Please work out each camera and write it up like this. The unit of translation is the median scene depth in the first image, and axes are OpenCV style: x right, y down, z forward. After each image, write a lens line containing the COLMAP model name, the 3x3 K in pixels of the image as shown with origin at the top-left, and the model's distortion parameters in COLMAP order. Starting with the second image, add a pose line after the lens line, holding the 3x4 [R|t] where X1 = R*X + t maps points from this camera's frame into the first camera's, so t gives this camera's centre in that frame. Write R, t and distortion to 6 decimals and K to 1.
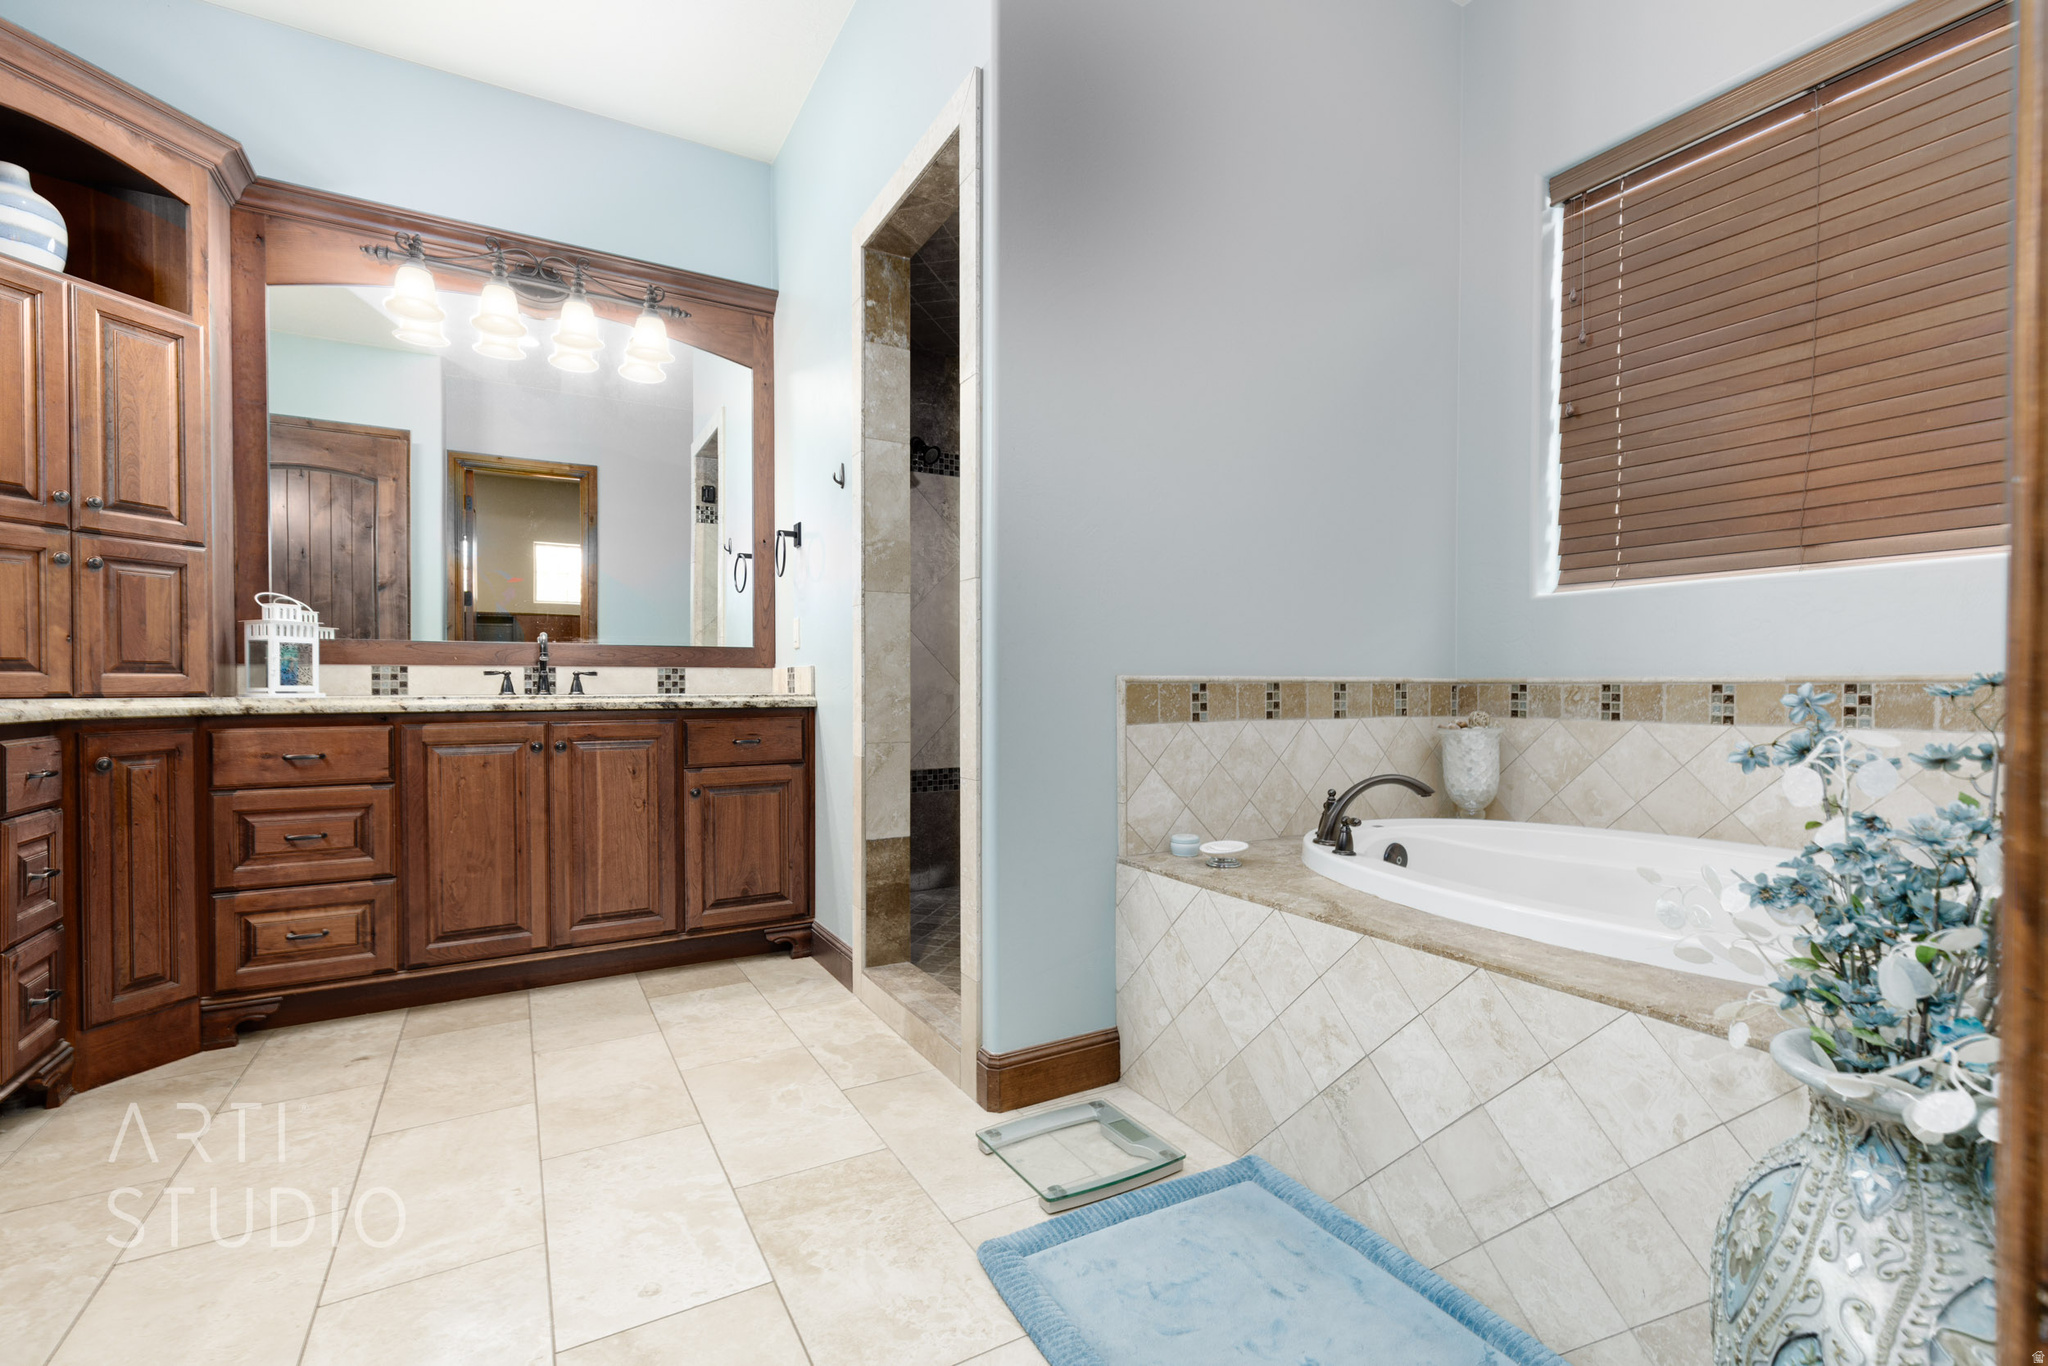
lens RADIAL K [[916.9, 0, 1036.5], [0, 916.9, 691.4], [0, 0, 1]] dist [0.008612, -0.000617]
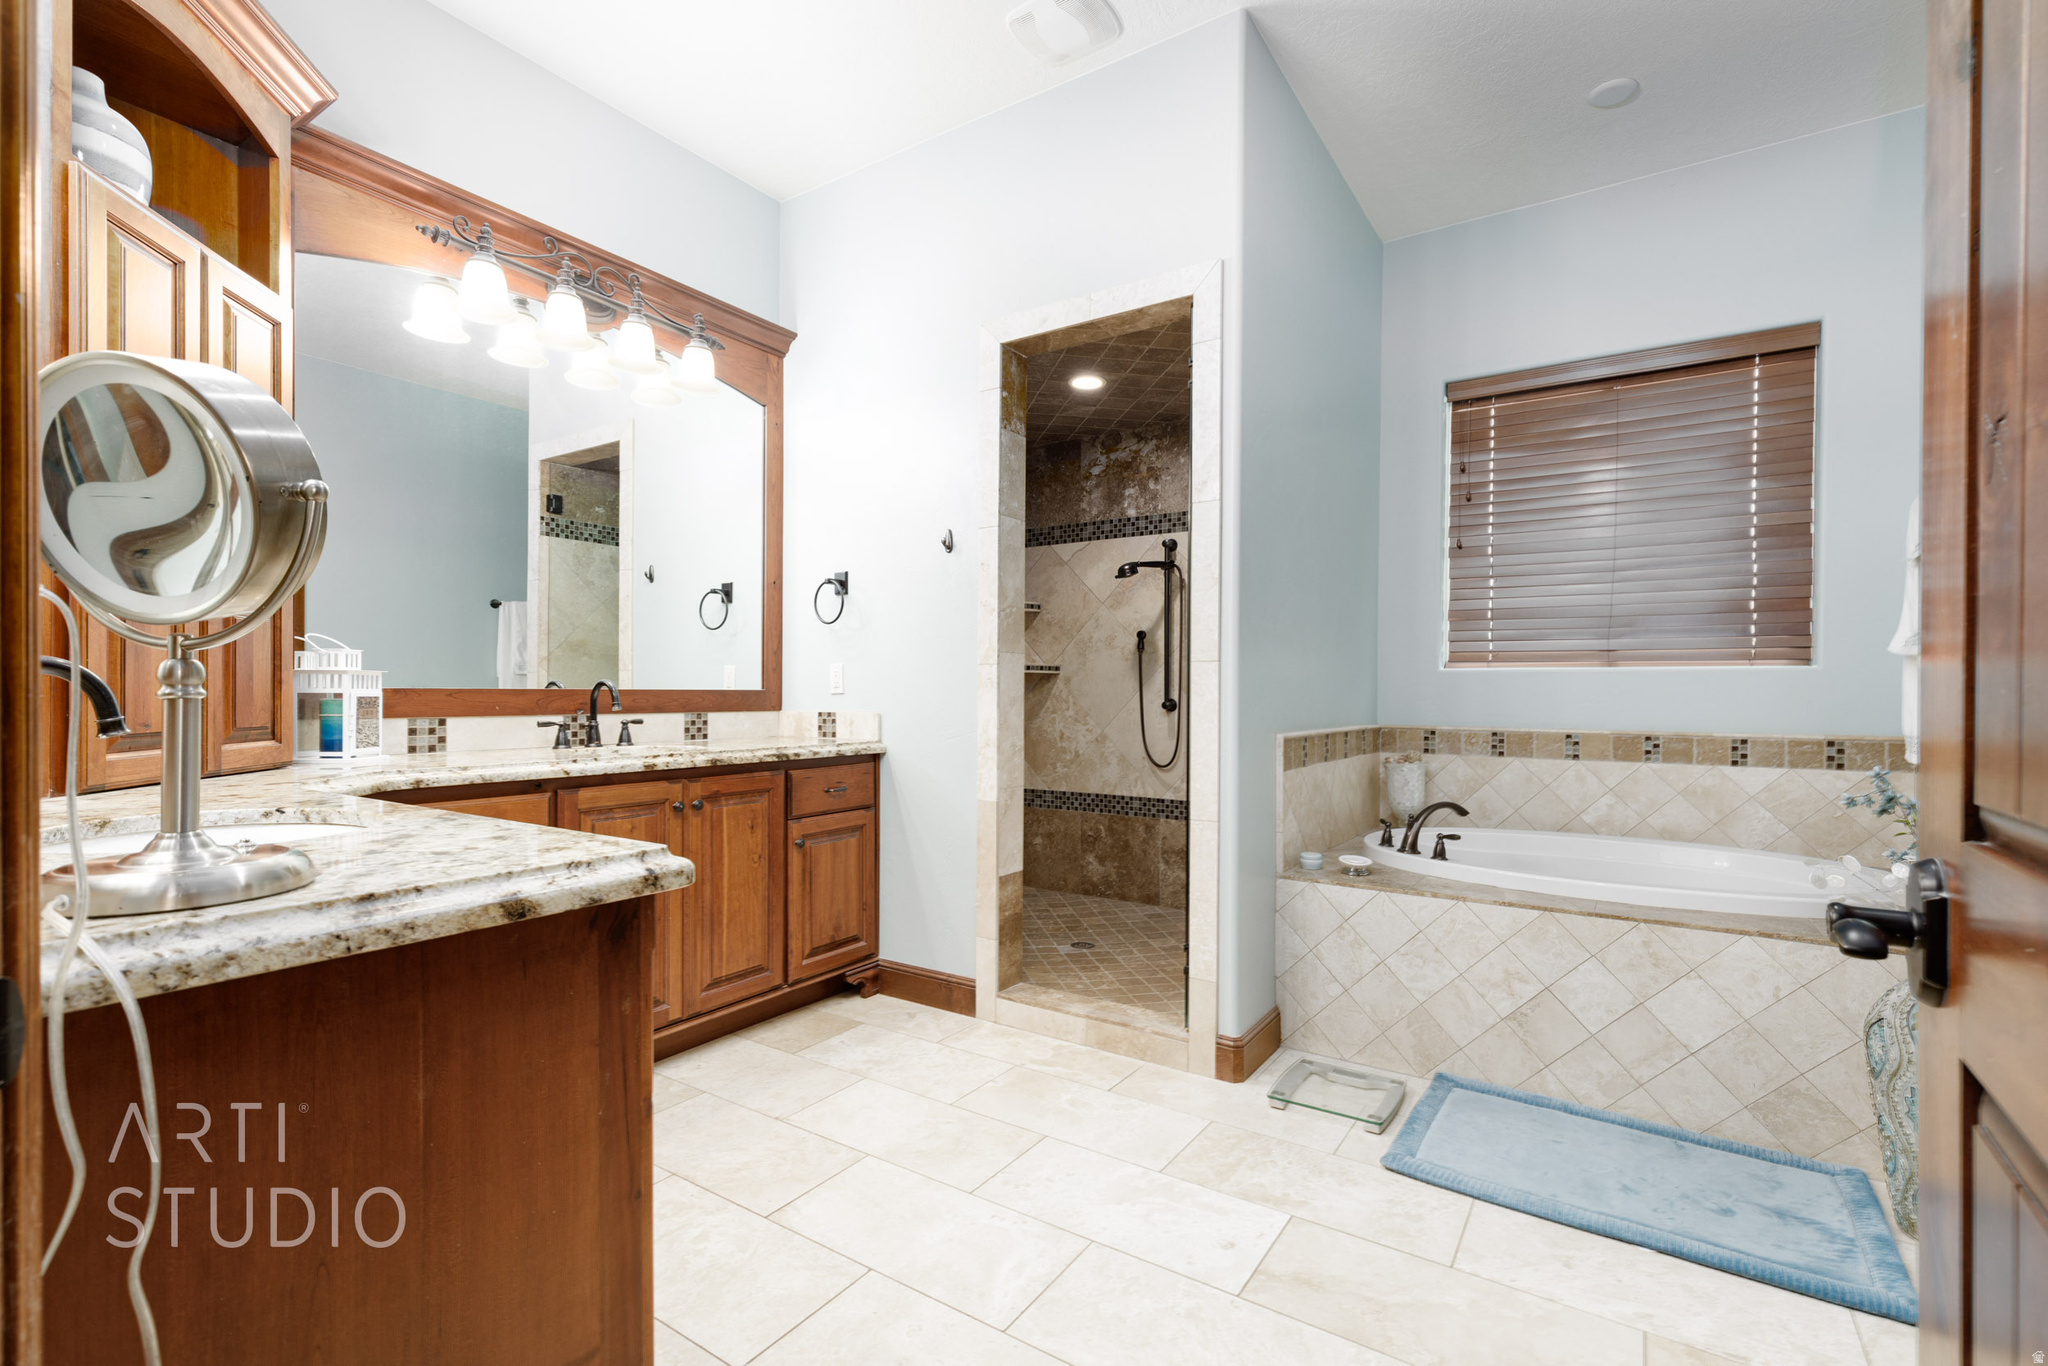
lens RADIAL K [[916.9, 0, 1038.0], [0, 916.9, 692.9], [0, 0, 1]] dist [0.008612, -0.000617]
pose [[0.896160, 0.005953, 0.443691, -0.636963], [-0.004302, 0.999980, -0.004728, -0.054990], [-0.443710, 0.002329, 0.896168, -0.013785]]
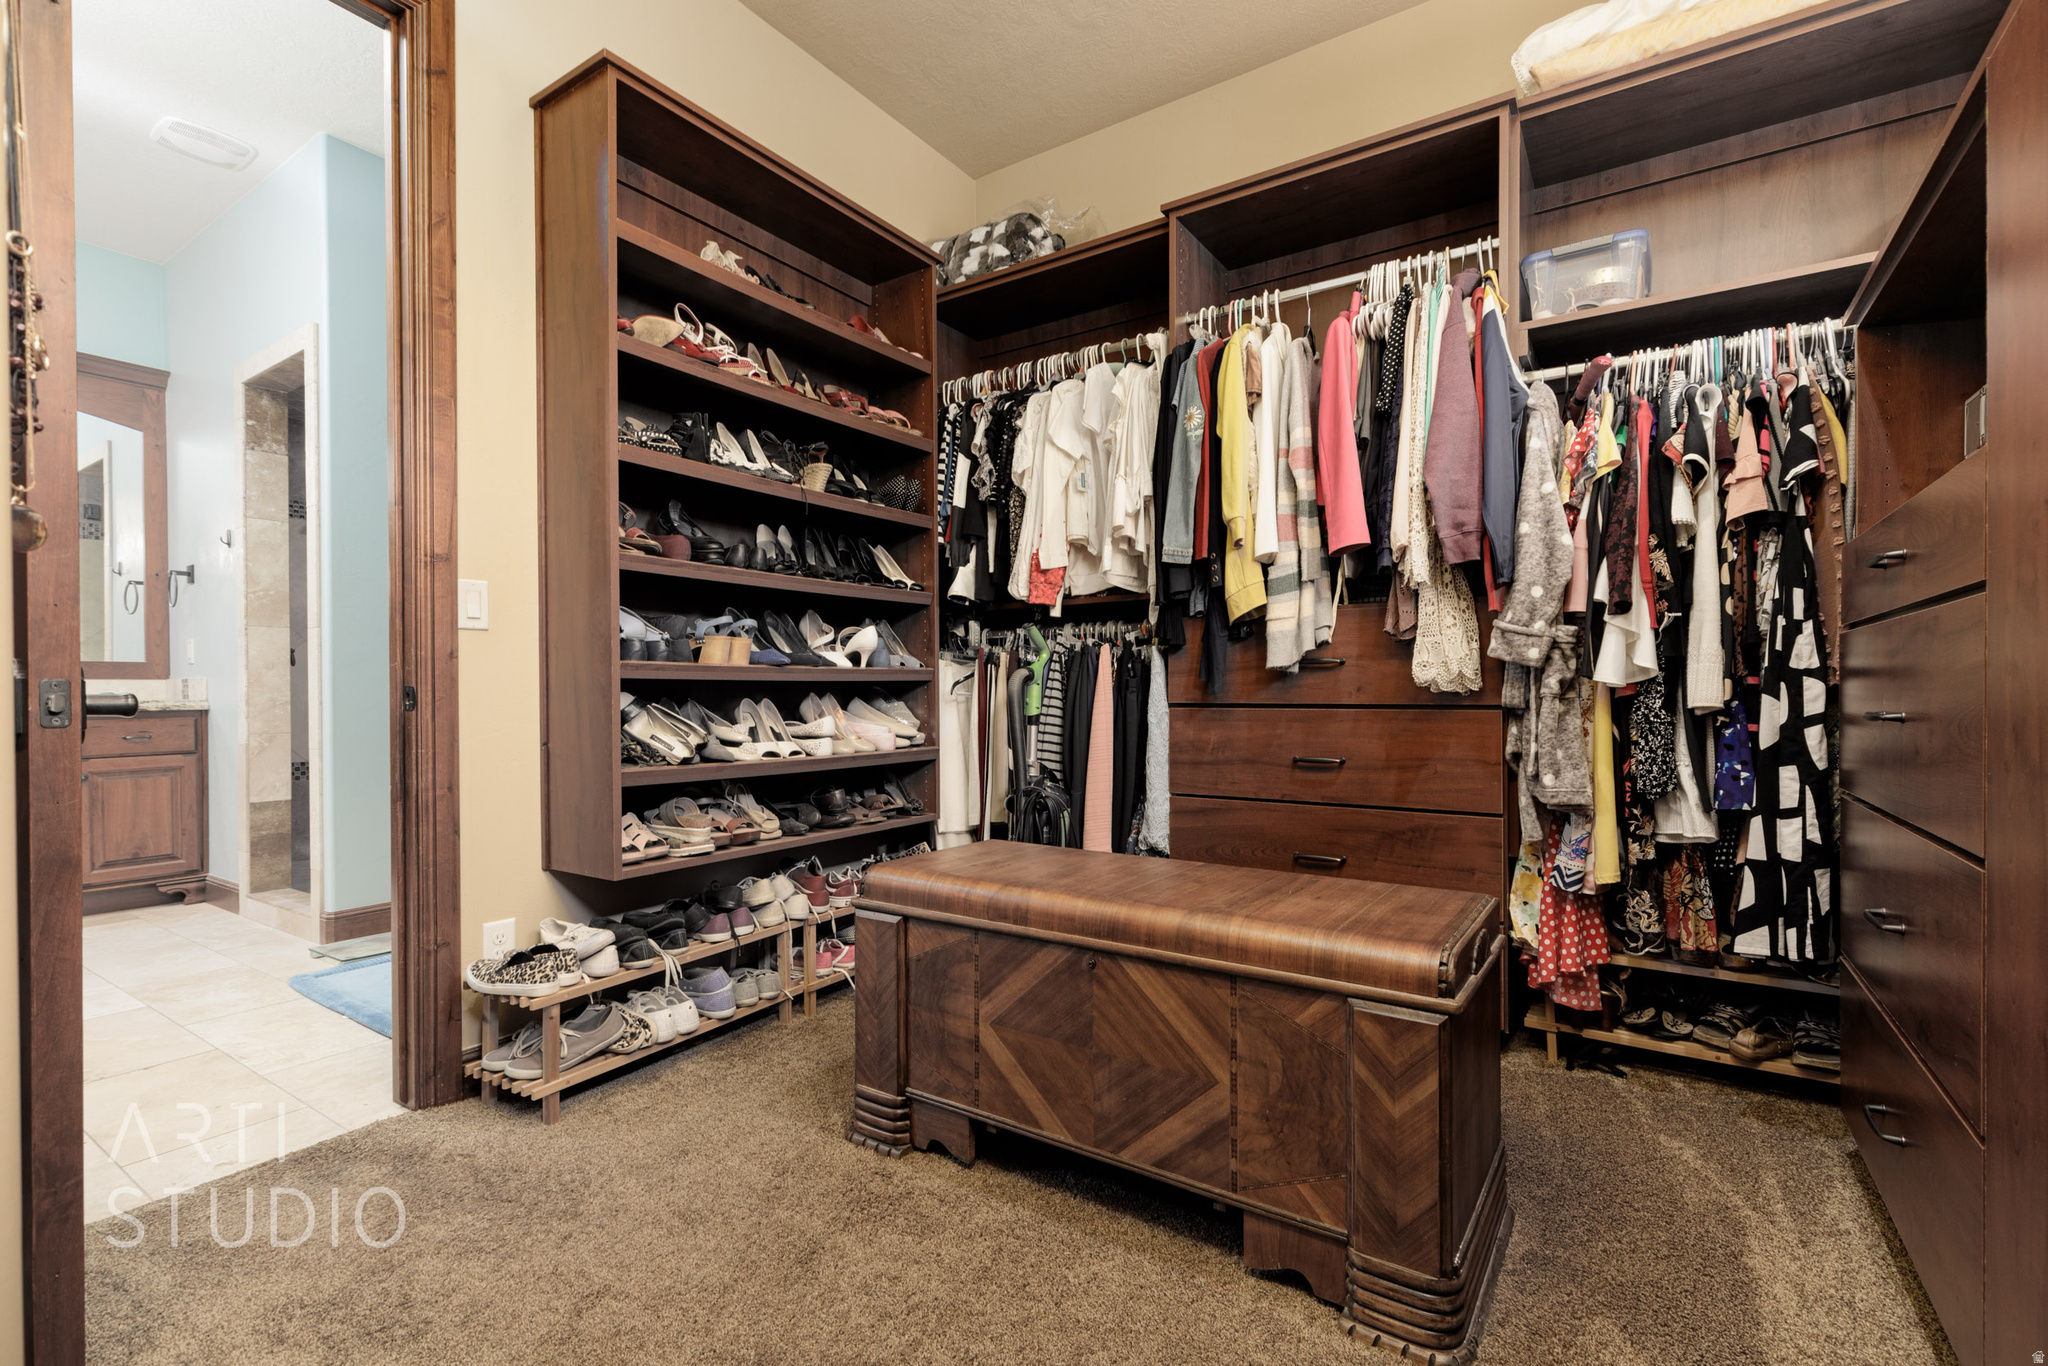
lens RADIAL K [[916.9, 0, 1033.1], [0, 916.9, 694.0], [0, 0, 1]] dist [0.008612, -0.000617]
pose [[0.898935, -0.007380, 0.438020, 0.276327], [0.009186, 0.999956, -0.002004, 0.009003], [-0.437985, 0.005825, 0.898963, -0.800314]]
